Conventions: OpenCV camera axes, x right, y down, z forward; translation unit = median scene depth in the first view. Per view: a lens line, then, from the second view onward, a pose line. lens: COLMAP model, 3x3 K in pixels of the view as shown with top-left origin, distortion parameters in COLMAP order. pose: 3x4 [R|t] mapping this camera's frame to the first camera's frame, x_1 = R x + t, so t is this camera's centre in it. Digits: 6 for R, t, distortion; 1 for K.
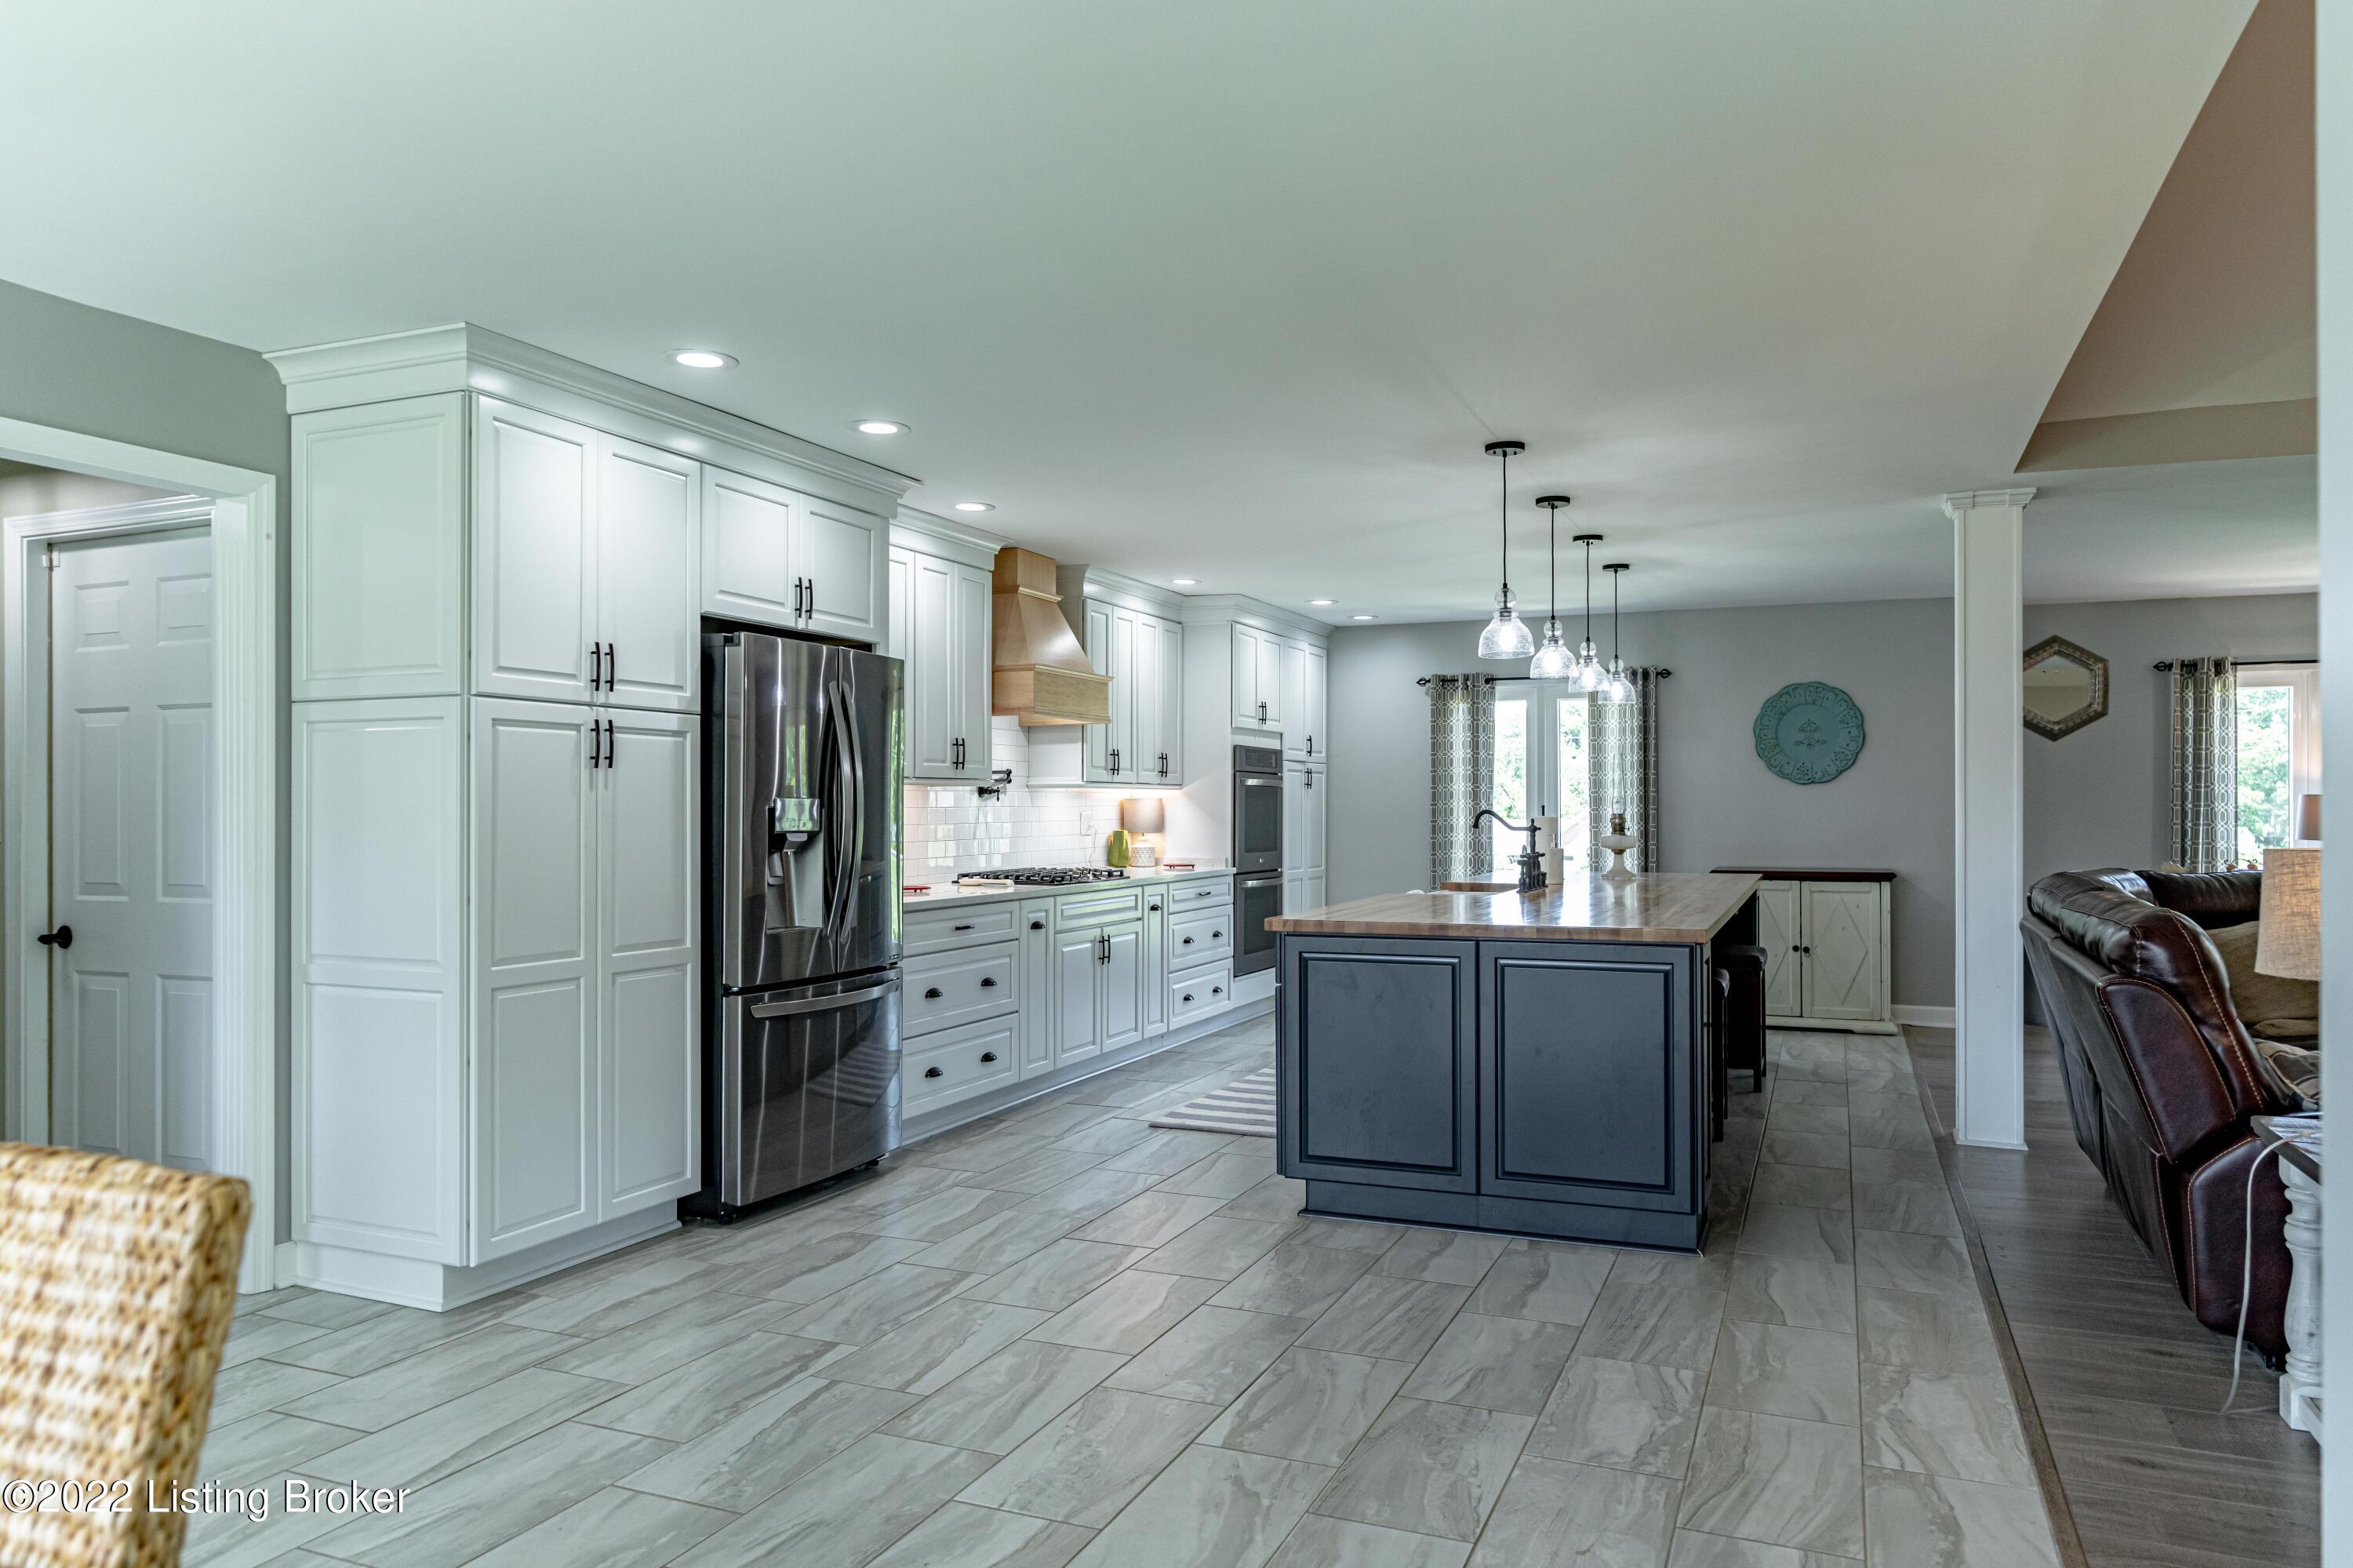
lens RADIAL K [[1544.4, 0, 1175.5], [0, 1544.4, 807.7], [0, 0, 1]] dist [0.002204, 0.004293]
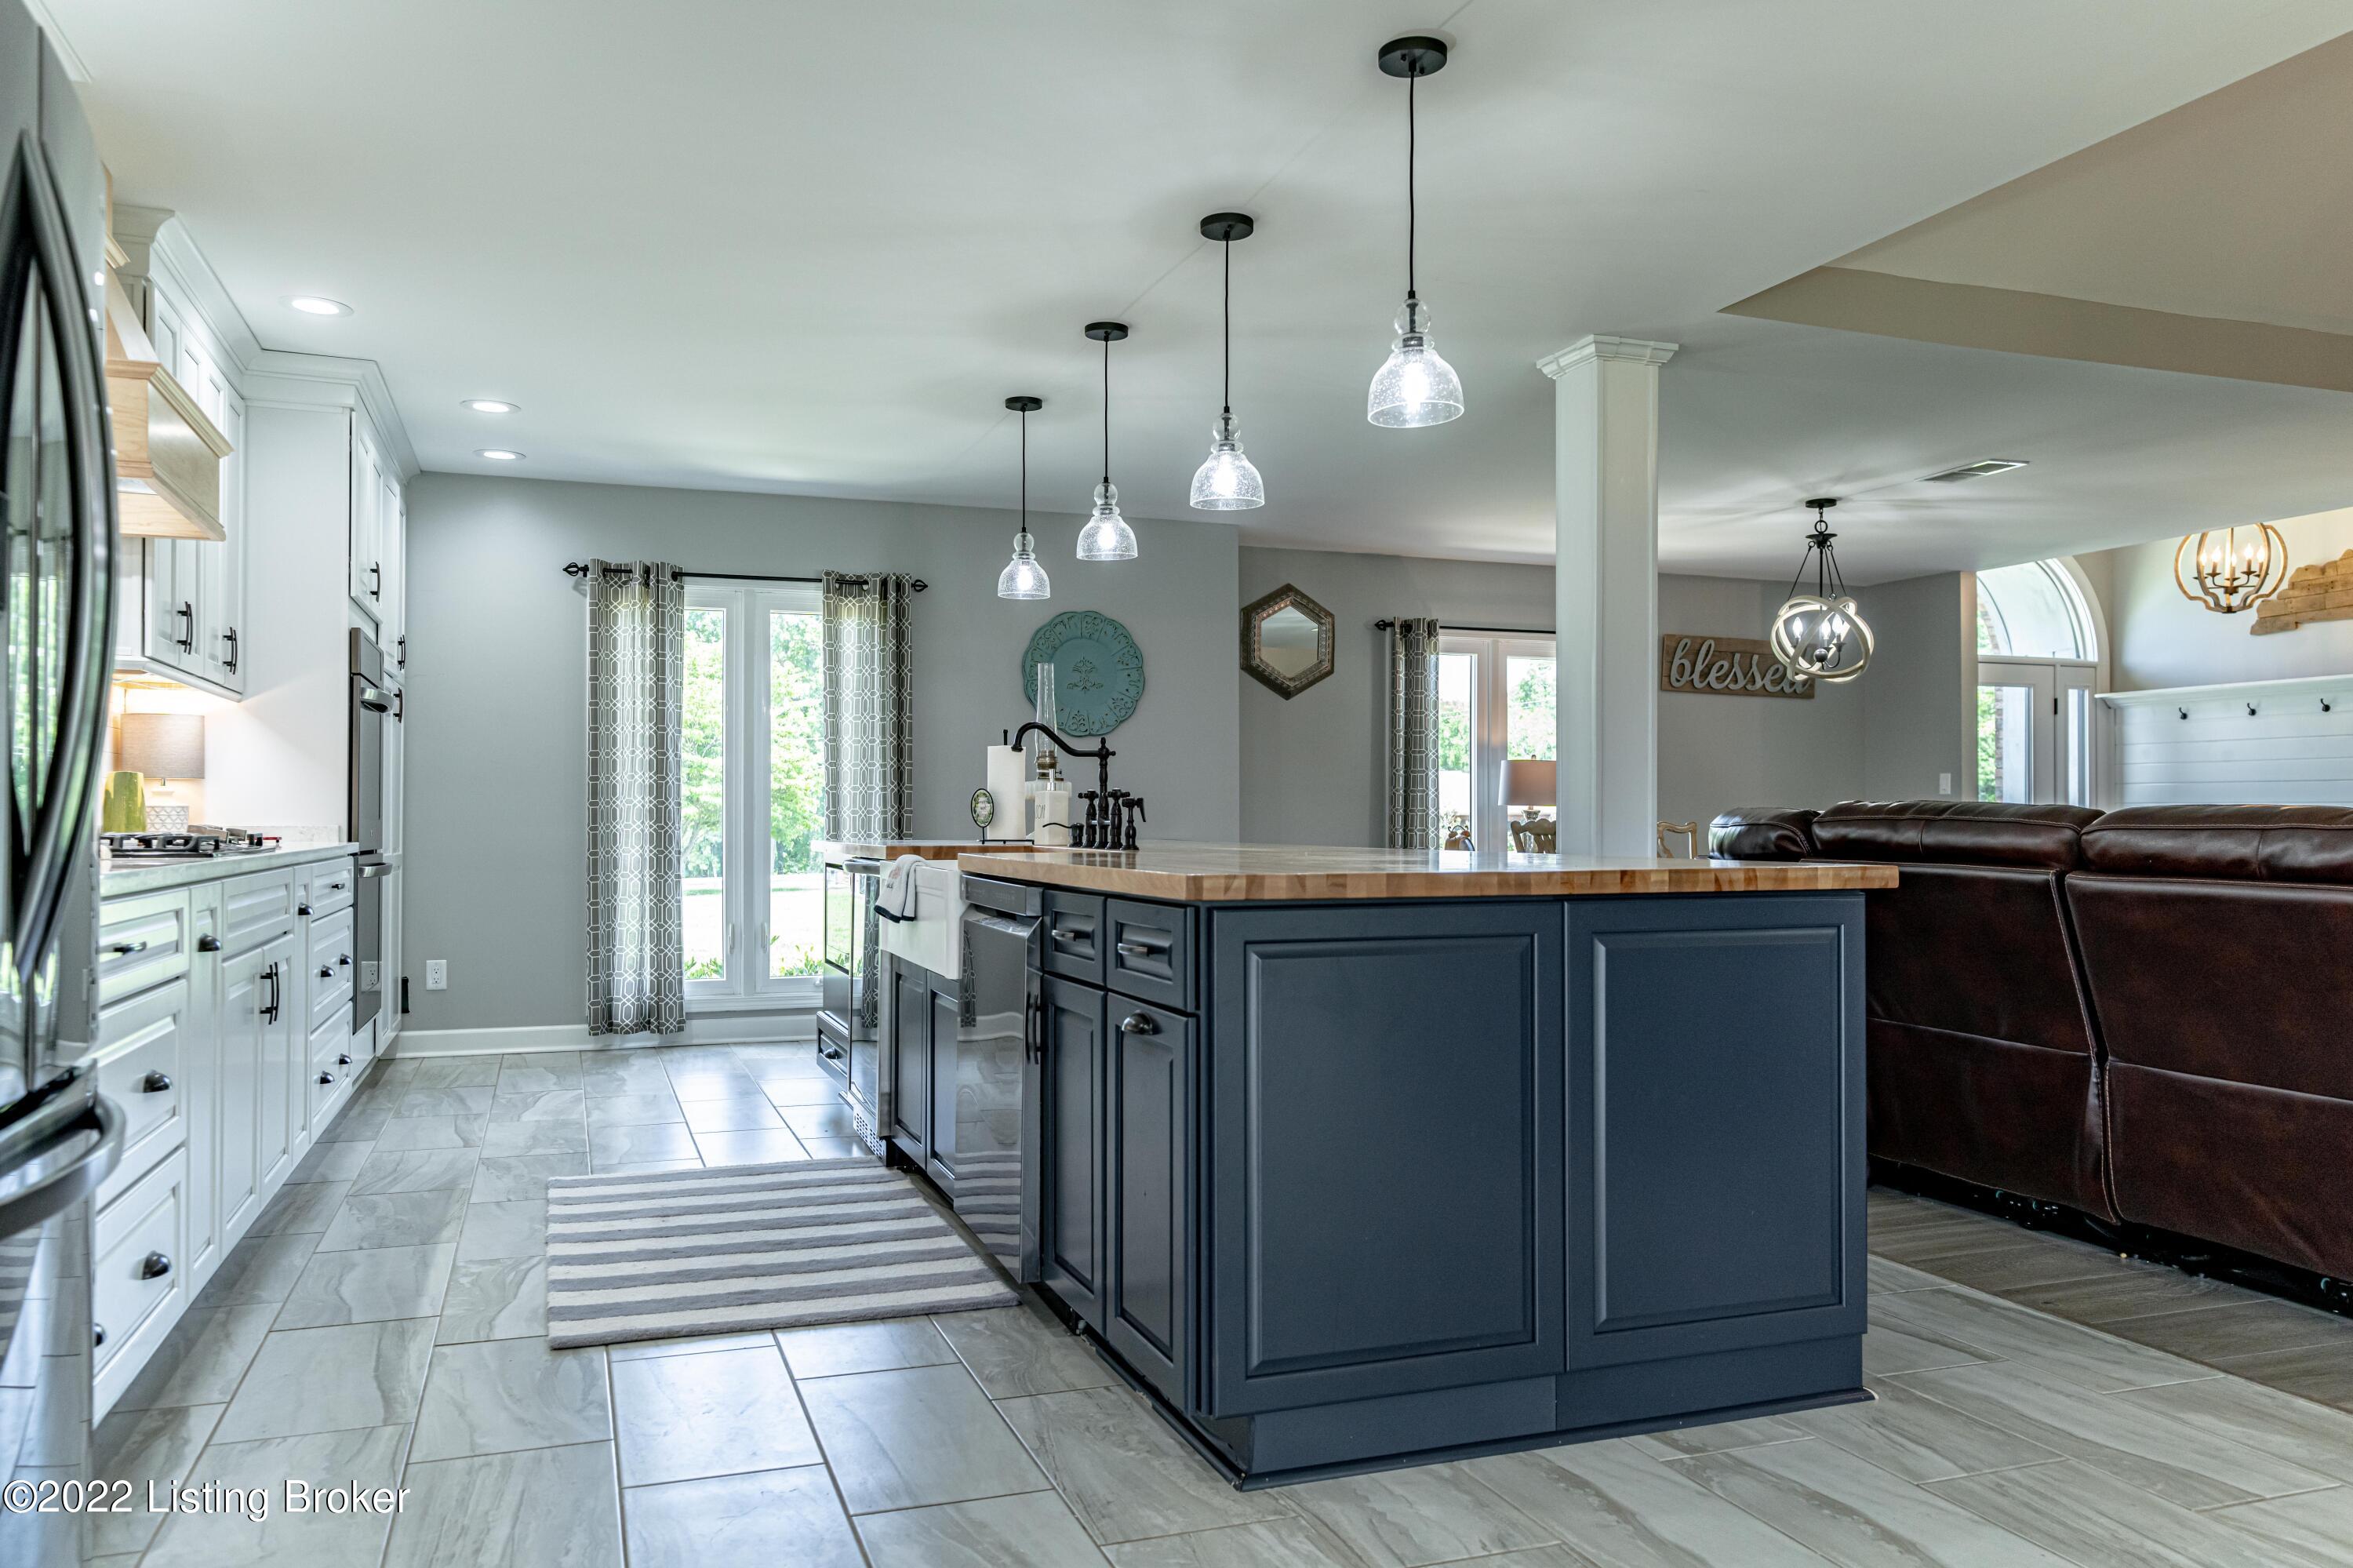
lens RADIAL K [[1665.6, 0, 1149.2], [0, 1665.6, 798.5], [0, 0, 1]] dist [0.009286, 0.003061]
pose [[0.738394, 0.011187, 0.674277, -0.242986], [-0.002130, 0.999896, -0.014256, 0.046436], [-0.674366, 0.009091, 0.738341, 0.527851]]
